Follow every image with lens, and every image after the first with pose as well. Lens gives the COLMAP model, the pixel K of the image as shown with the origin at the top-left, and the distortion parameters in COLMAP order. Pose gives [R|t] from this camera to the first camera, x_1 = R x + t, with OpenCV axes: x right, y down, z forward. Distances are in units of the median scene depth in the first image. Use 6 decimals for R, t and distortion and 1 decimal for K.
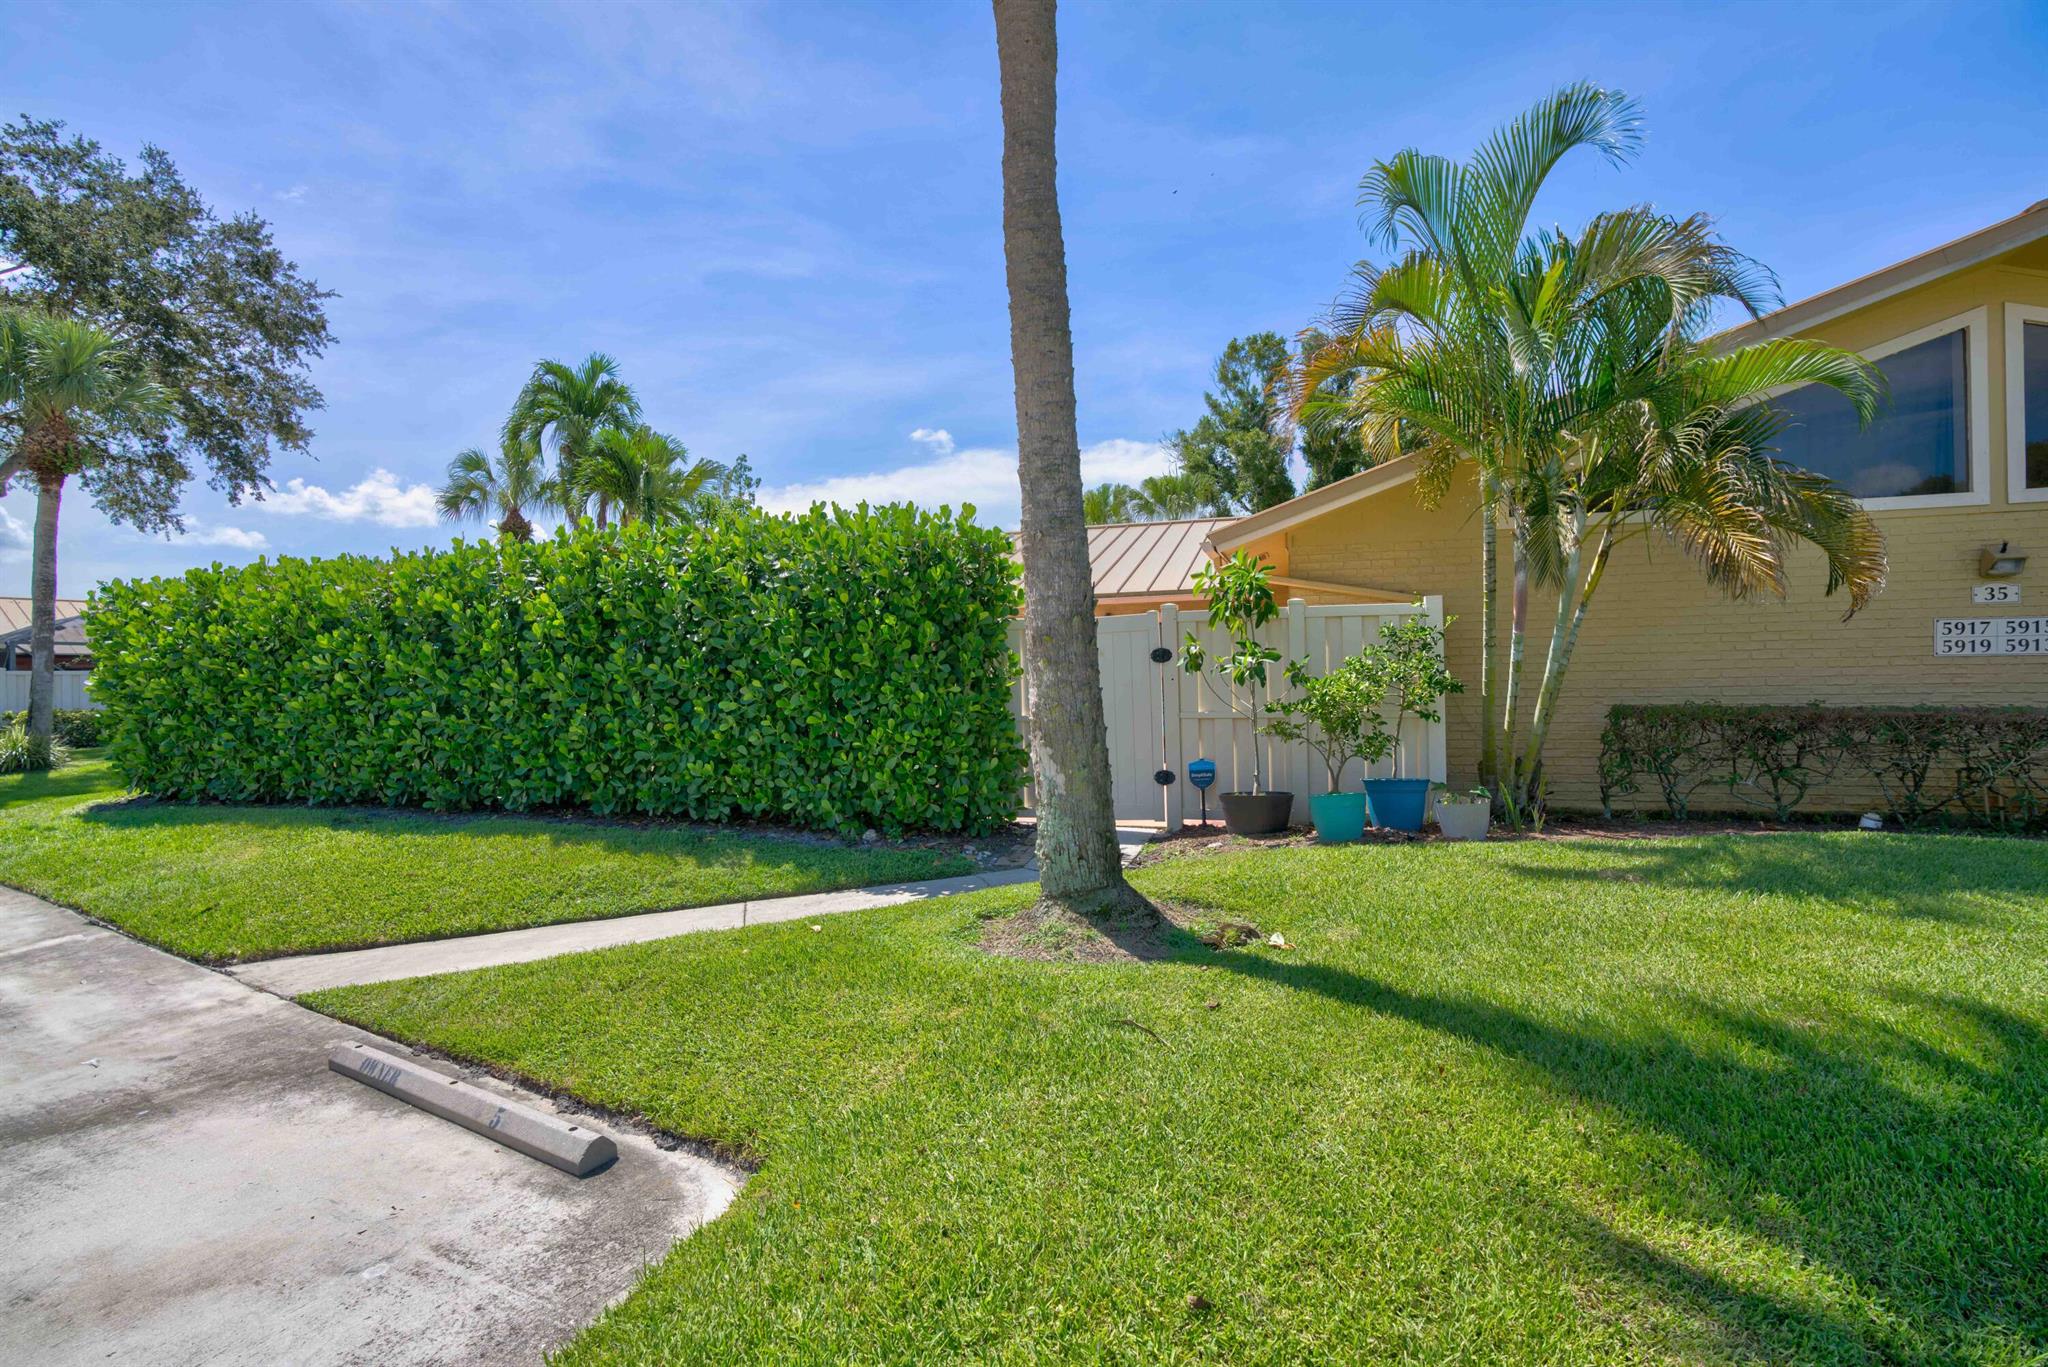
lens RADIAL K [[984.9, 0, 1029.1], [0, 984.9, 640.2], [0, 0, 1]] dist [-0.080089, 0.032821]
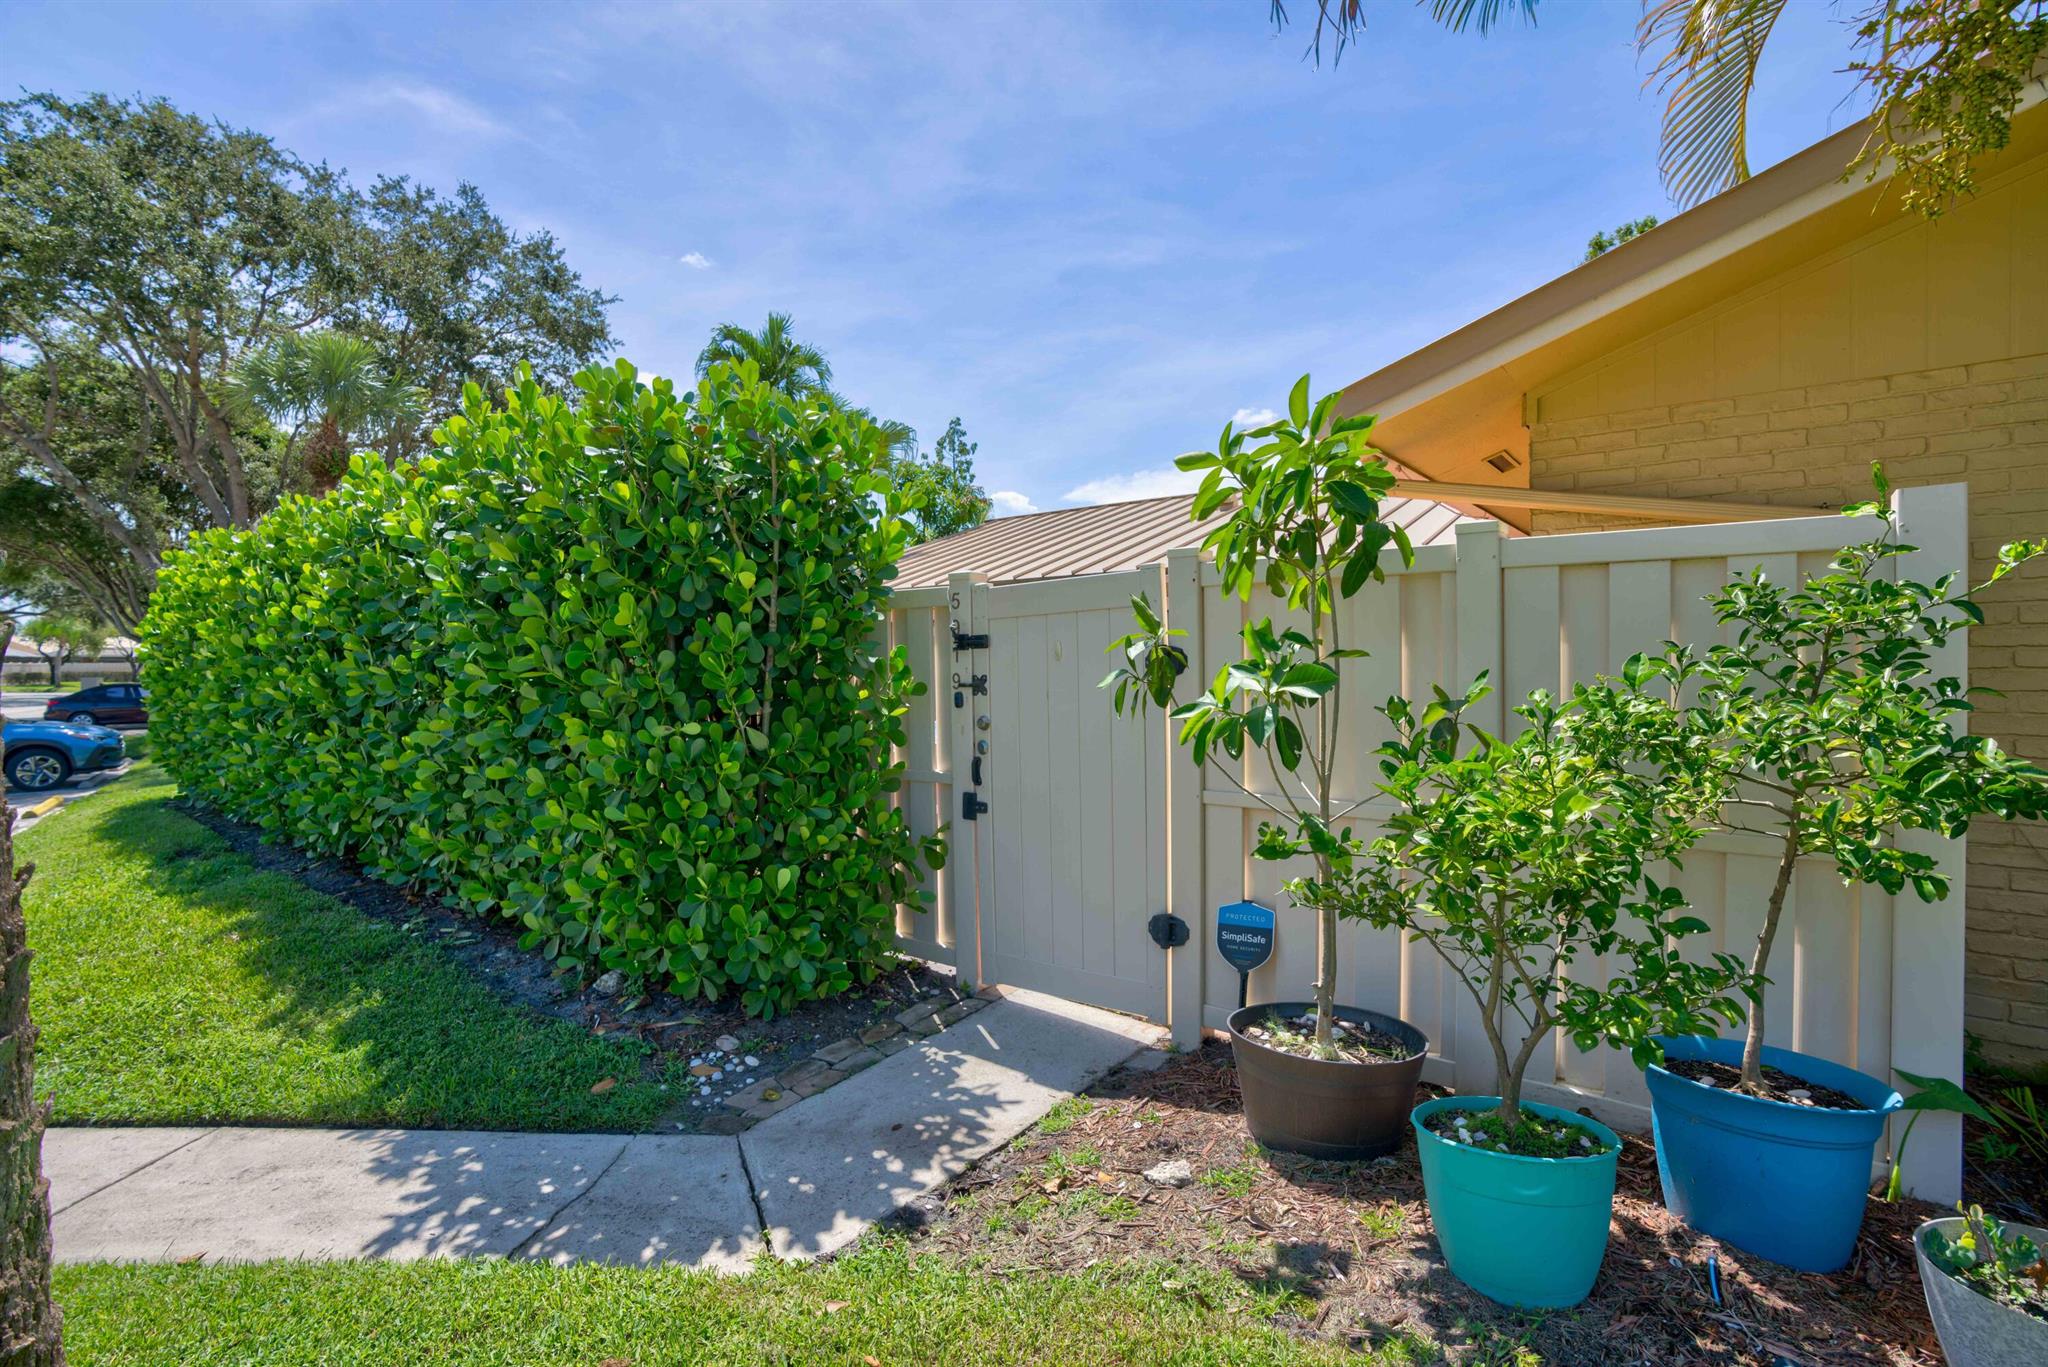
lens RADIAL K [[932.4, 0, 1040.4], [0, 932.4, 671.1], [0, 0, 1]] dist [-0.072636, 0.026390]
pose [[0.925303, 0.017180, -0.378839, 0.108944], [0.000885, 0.998873, 0.047459, -0.000154], [0.379227, -0.044249, 0.924245, 0.262396]]
